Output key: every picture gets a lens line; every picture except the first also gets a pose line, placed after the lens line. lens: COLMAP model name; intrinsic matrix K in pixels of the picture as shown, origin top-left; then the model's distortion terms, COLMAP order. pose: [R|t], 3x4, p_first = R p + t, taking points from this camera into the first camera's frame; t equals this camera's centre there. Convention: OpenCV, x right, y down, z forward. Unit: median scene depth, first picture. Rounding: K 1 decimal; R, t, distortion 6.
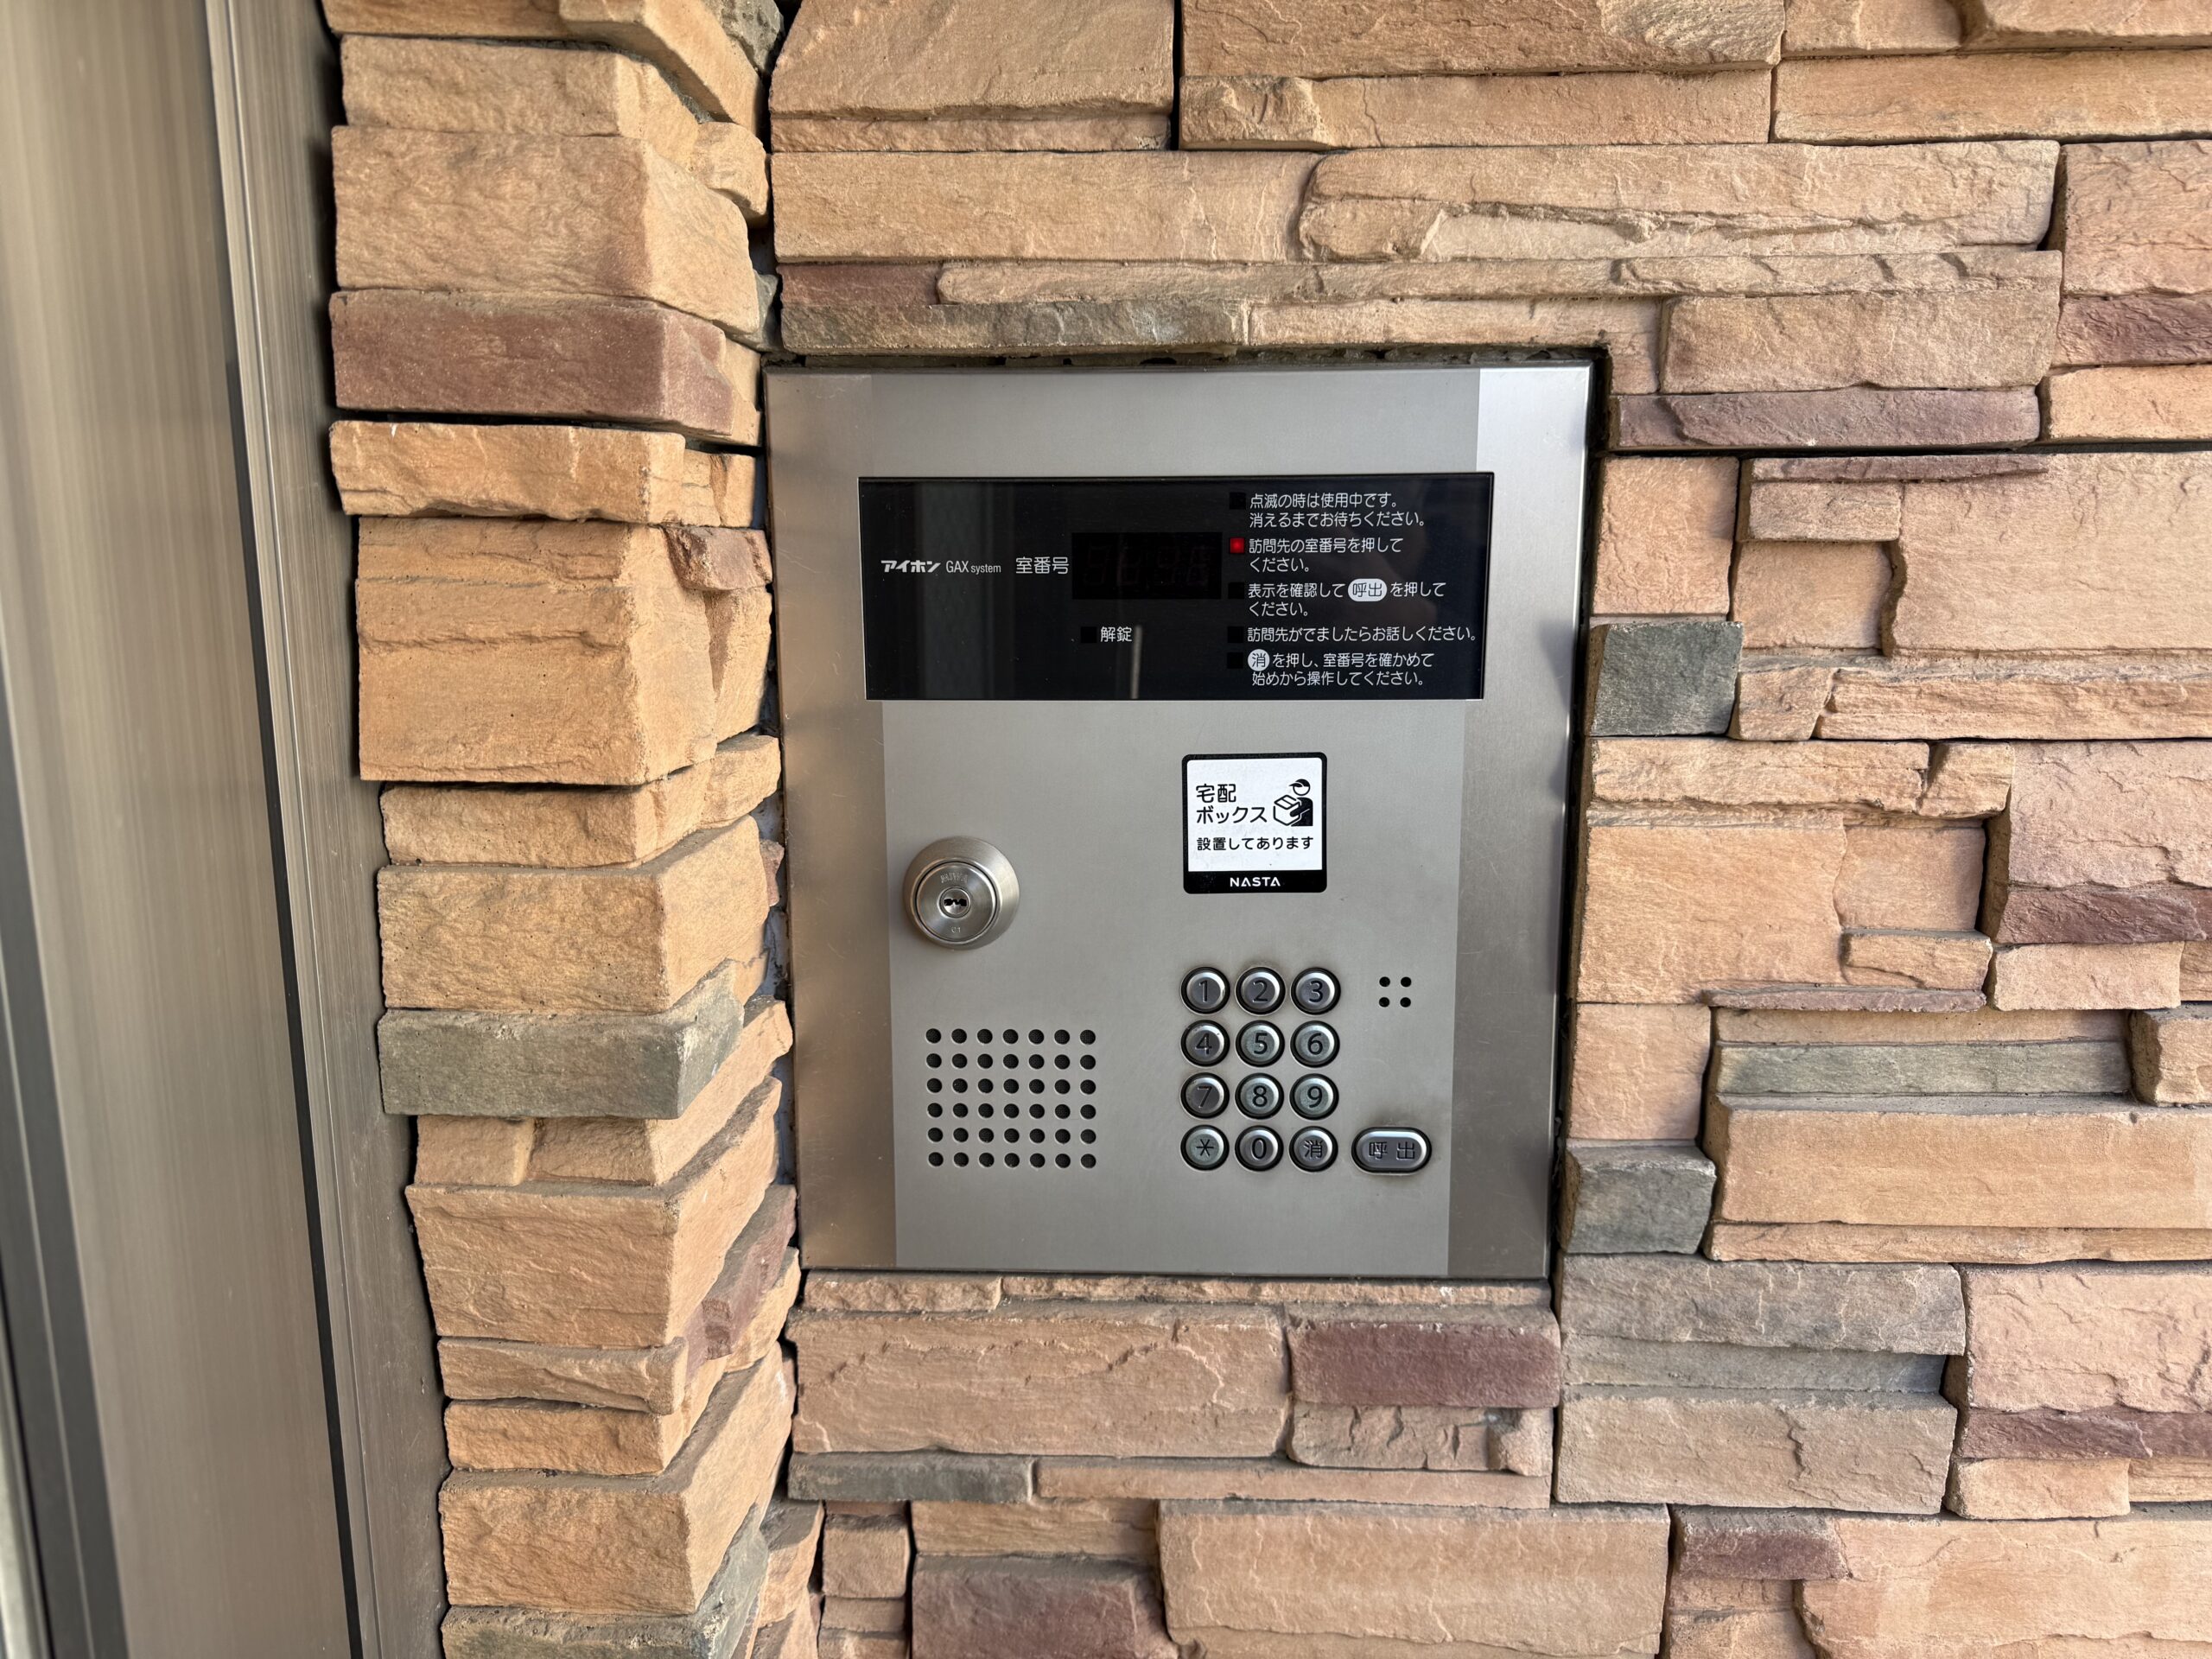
lens RADIAL K [[1540.2, 0, 1103.1], [0, 1540.2, 835.3], [0, 0, 1]] dist [-0.015523, -0.006817]
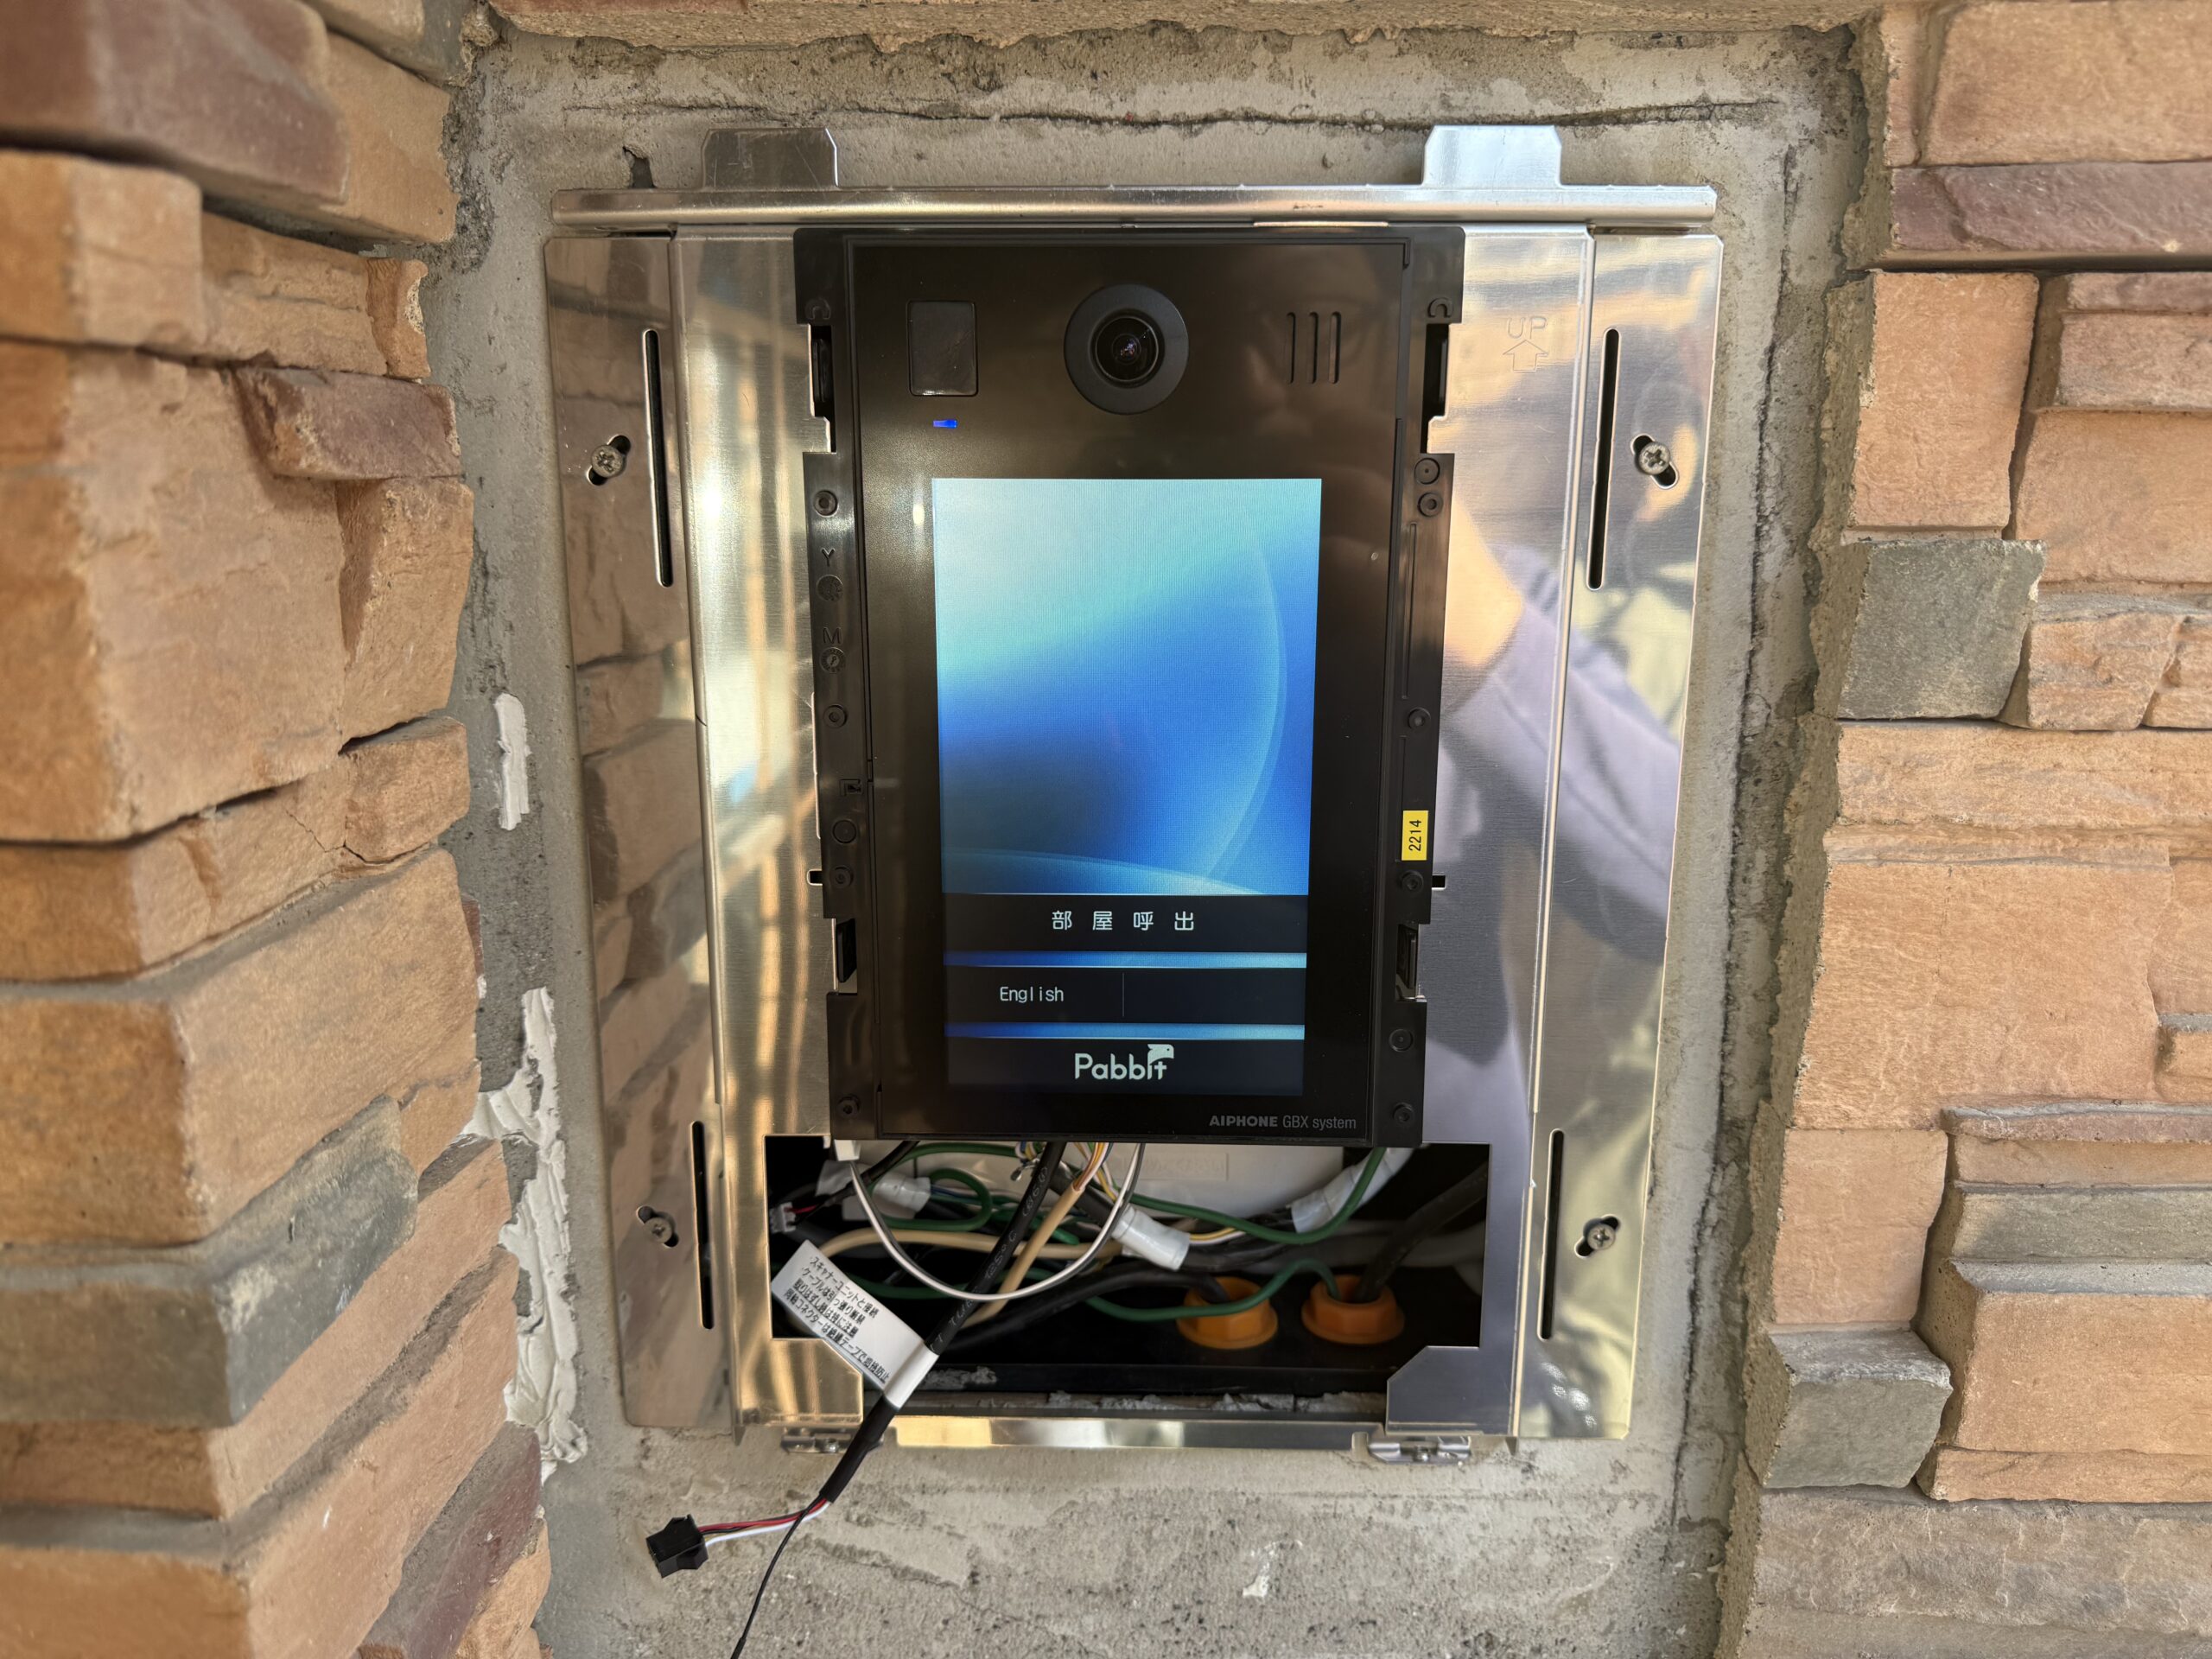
lens RADIAL K [[1540.2, 0, 1108.5], [0, 1540.2, 817.4], [0, 0, 1]] dist [-0.015523, -0.006817]
pose [[0.999904, 0.000450, 0.013823, 0.030275], [-0.001048, 0.999063, 0.043261, -0.054327], [-0.013791, -0.043271, 0.998968, 0.388717]]
